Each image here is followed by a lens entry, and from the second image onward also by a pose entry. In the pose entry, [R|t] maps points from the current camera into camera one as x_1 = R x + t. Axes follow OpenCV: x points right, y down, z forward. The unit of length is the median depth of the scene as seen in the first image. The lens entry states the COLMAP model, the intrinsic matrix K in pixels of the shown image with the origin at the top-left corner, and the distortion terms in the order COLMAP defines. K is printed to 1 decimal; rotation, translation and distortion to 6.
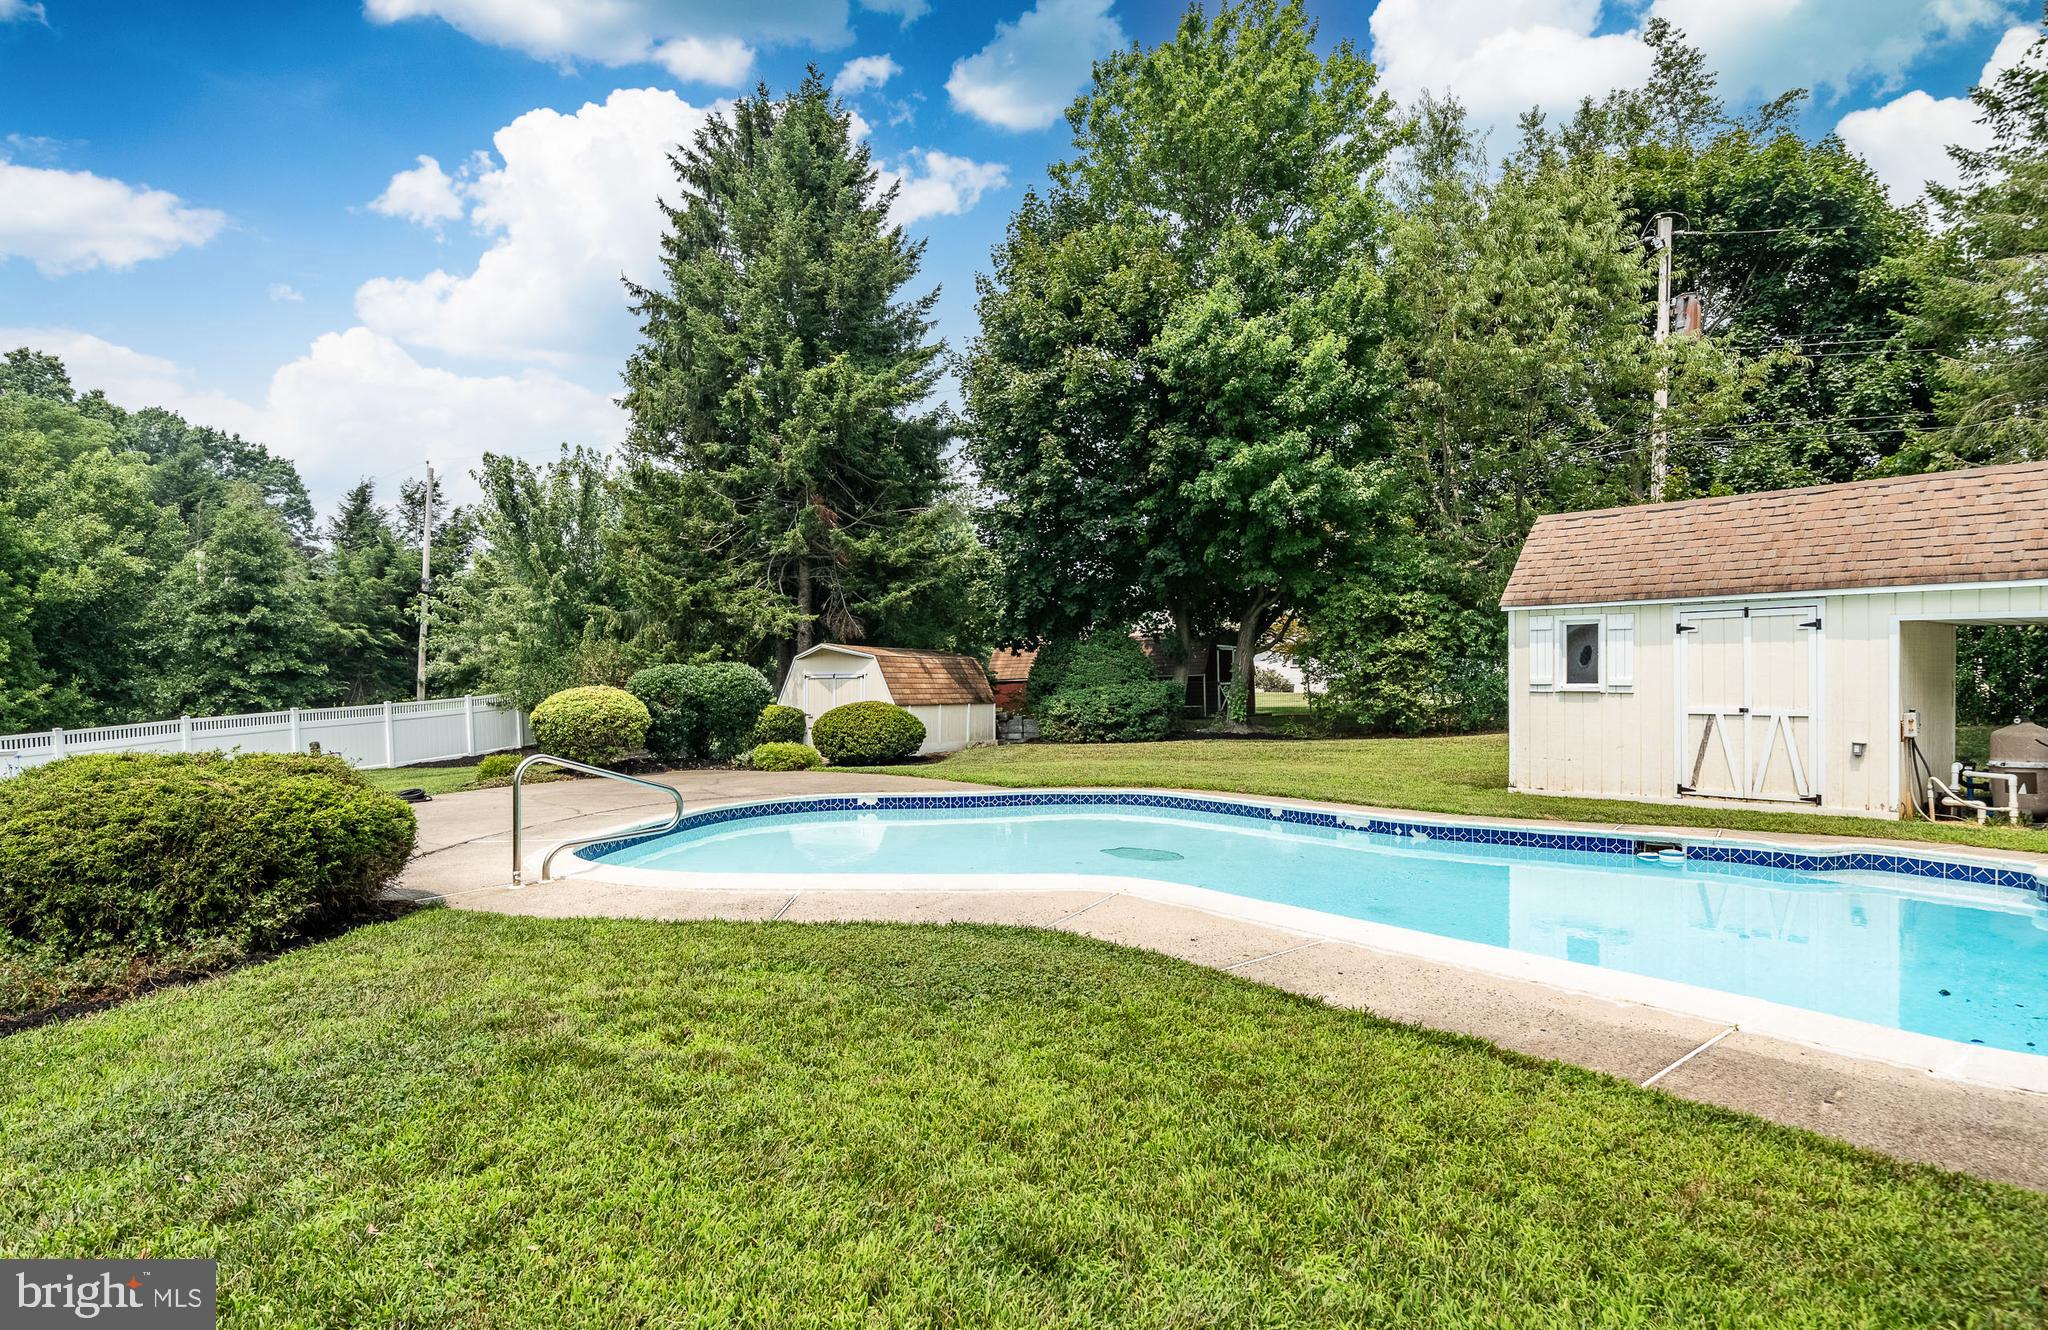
lens RADIAL K [[1102.9, 0, 1011.6], [0, 1102.9, 687.0], [0, 0, 1]] dist [-0.001188, -0.000190]
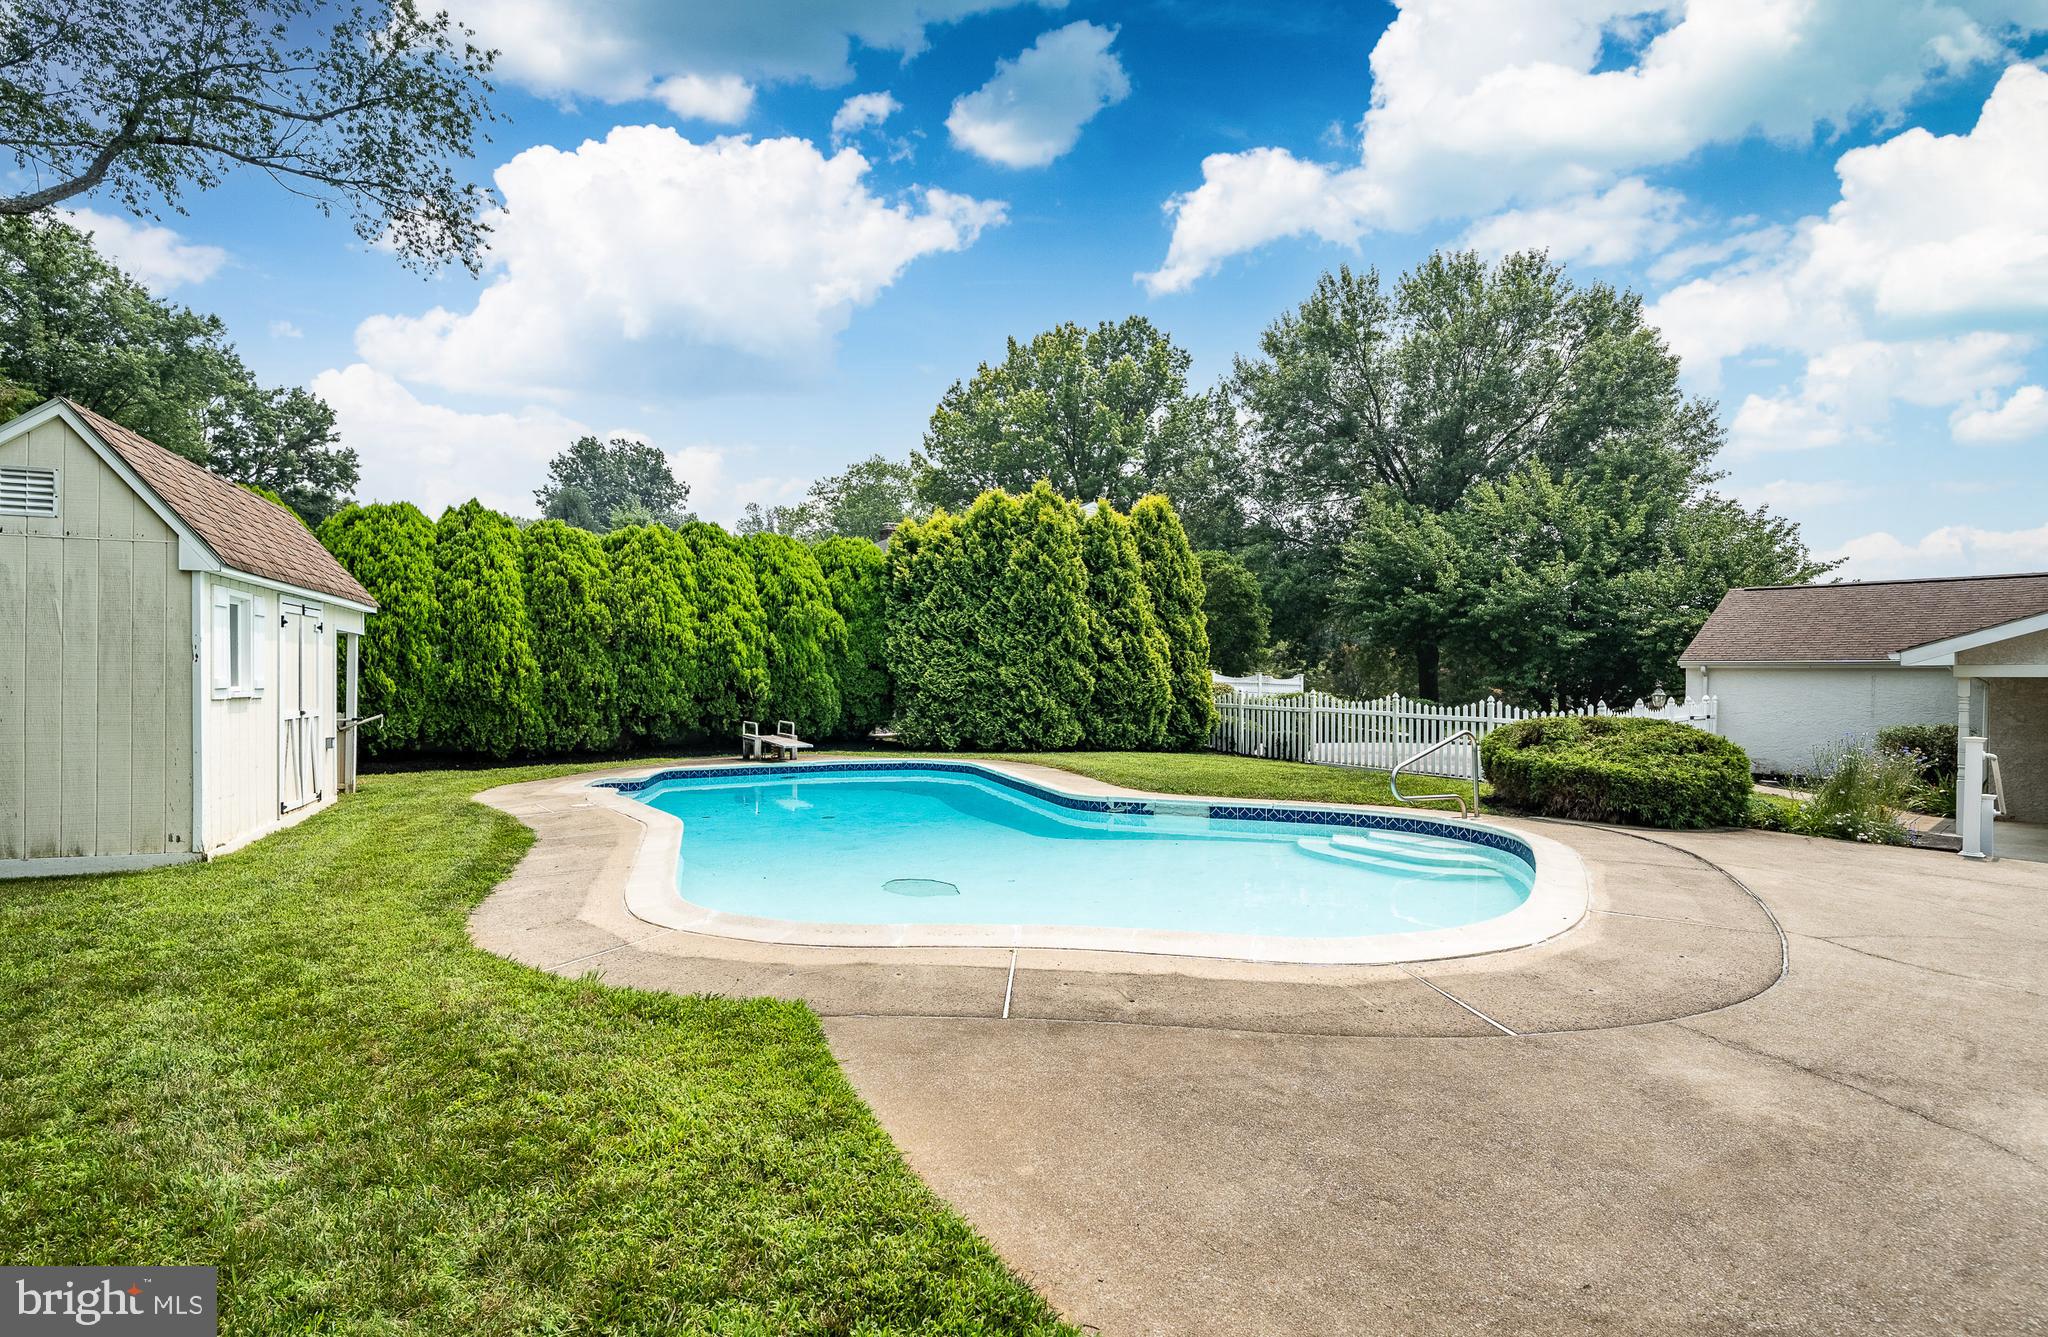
lens RADIAL K [[1000.8, 0, 1013.3], [0, 1000.8, 678.5], [0, 0, 1]] dist [0.001951, 0.000461]
pose [[-0.943533, 0.002555, 0.331270, -0.104316], [0.004916, 0.999968, 0.006288, -0.005861], [-0.331243, 0.007561, -0.943515, 0.848774]]
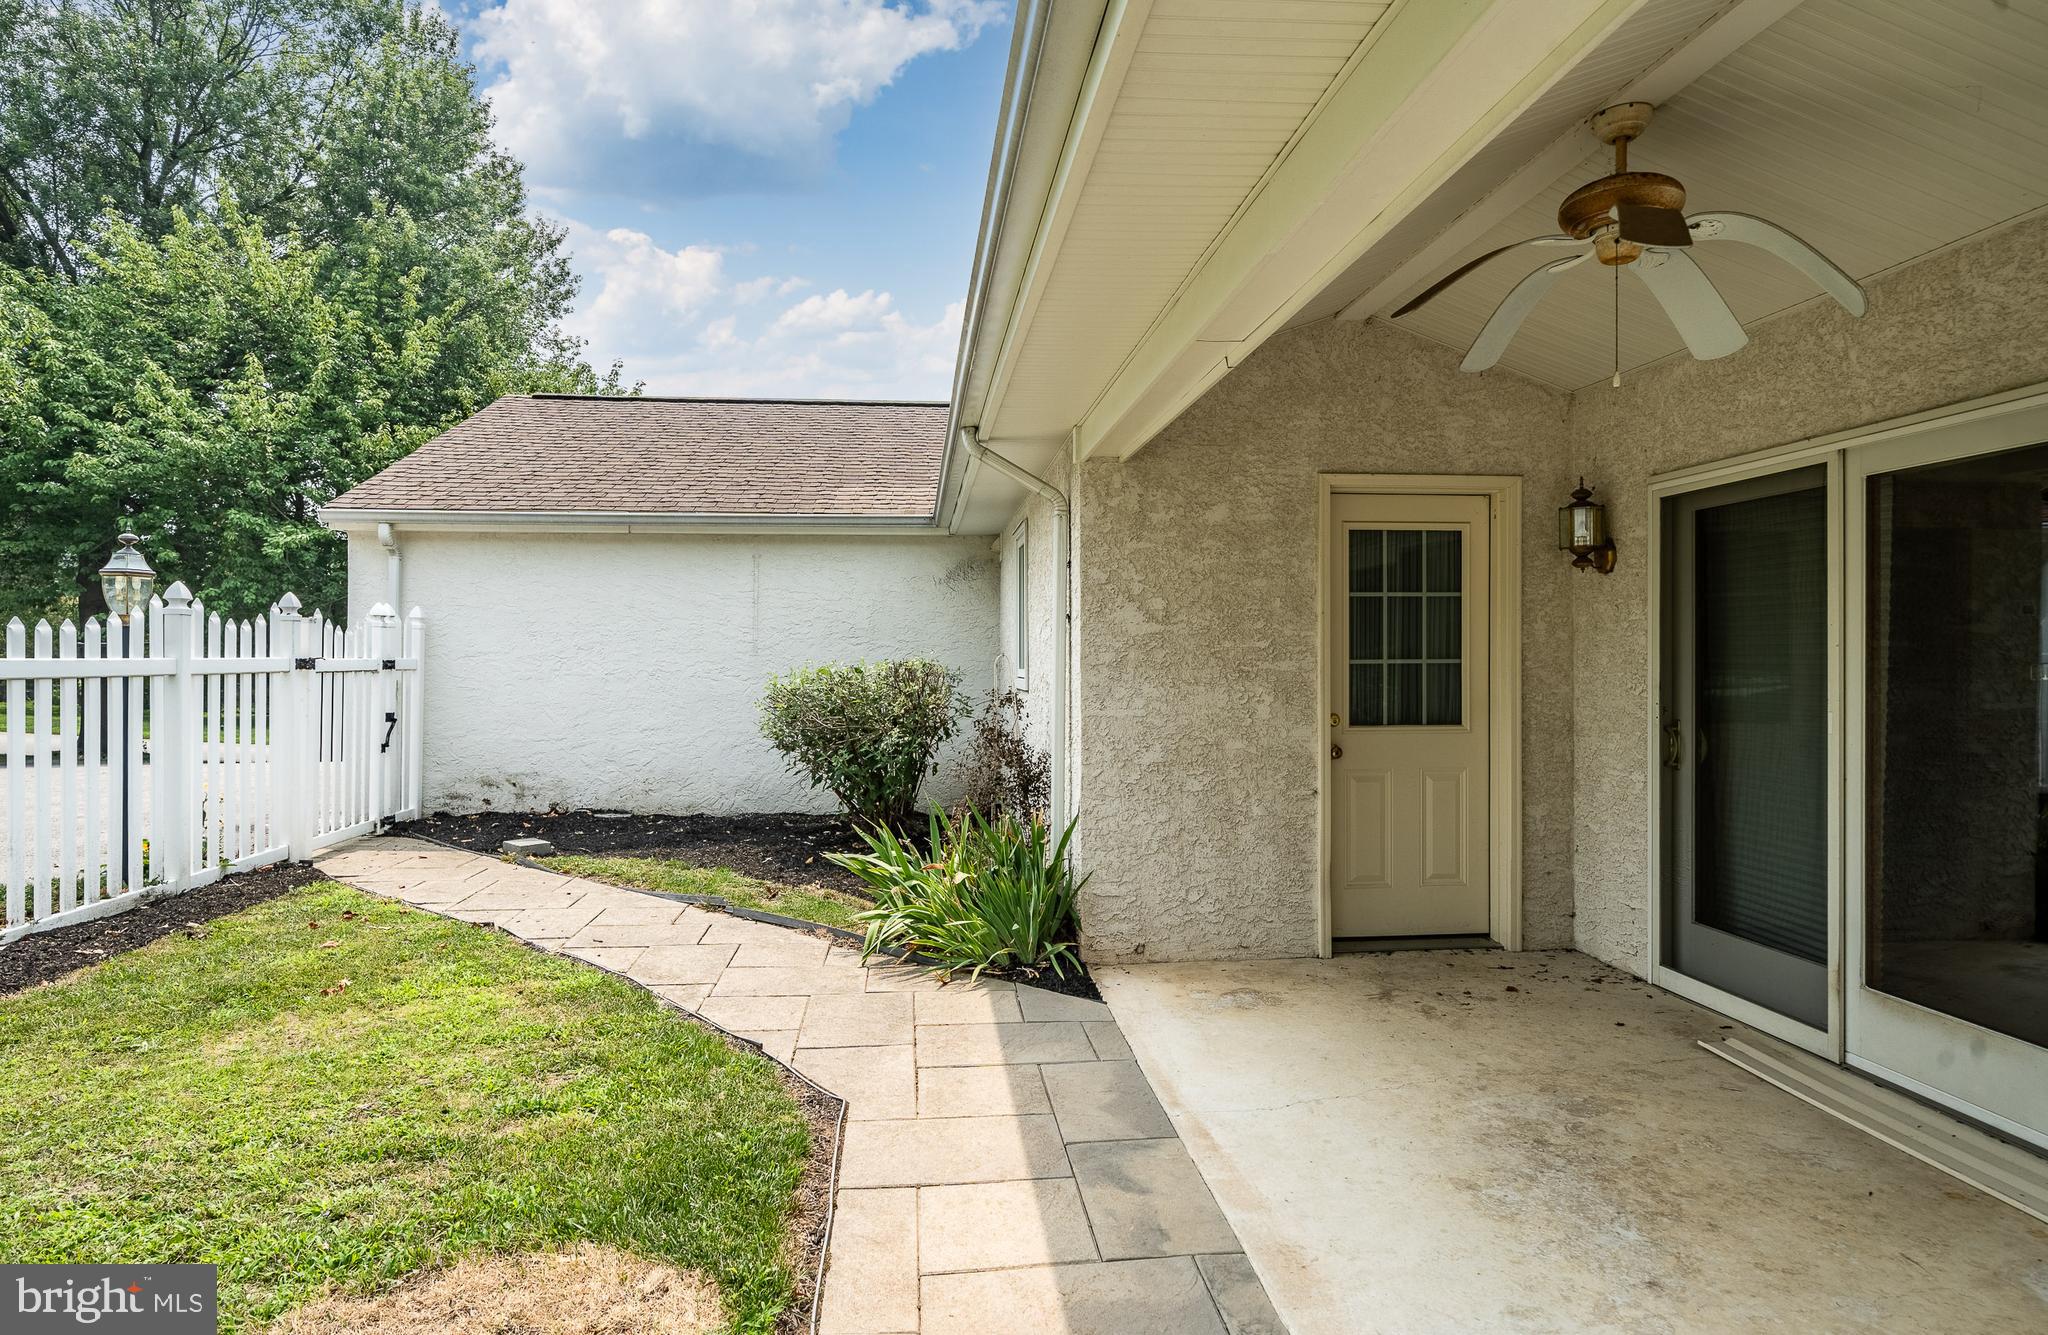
lens RADIAL K [[1144.8, 0, 1017.6], [0, 1144.8, 686.8], [0, 0, 1]] dist [-0.003558, -0.000915]
pose [[-0.822913, 0.016173, -0.567936, -0.367117], [0.000896, 0.999630, 0.027169, 0.037367], [0.568166, 0.021849, -0.822624, 0.163403]]
